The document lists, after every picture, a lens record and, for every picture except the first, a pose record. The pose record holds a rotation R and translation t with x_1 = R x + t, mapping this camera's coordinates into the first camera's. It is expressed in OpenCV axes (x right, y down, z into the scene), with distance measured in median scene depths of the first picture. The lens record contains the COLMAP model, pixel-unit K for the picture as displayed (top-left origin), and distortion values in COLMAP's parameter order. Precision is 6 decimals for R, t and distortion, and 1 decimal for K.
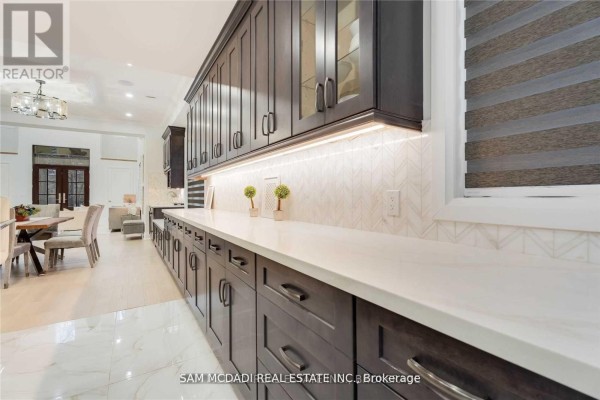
lens RADIAL K [[270.8, 0, 300.2], [0, 270.8, 196.1], [0, 0, 1]] dist [-0.001300, -0.000155]
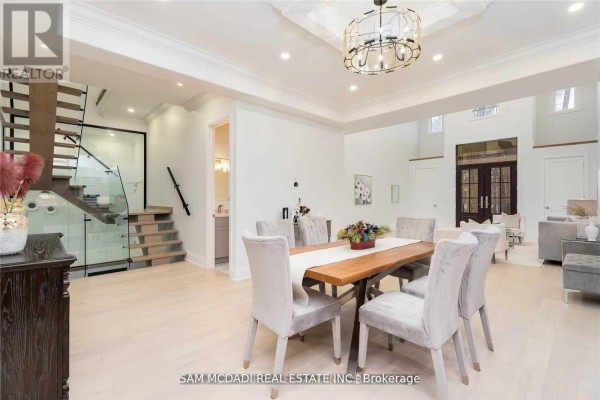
lens RADIAL K [[270.8, 0, 300.2], [0, 270.8, 196.1], [0, 0, 1]] dist [-0.001300, -0.000155]
pose [[0.194979, -0.005445, -0.980792, -0.171331], [0.000984, 0.999985, -0.005356, -0.008162], [0.980807, 0.000079, 0.194982, 0.279574]]
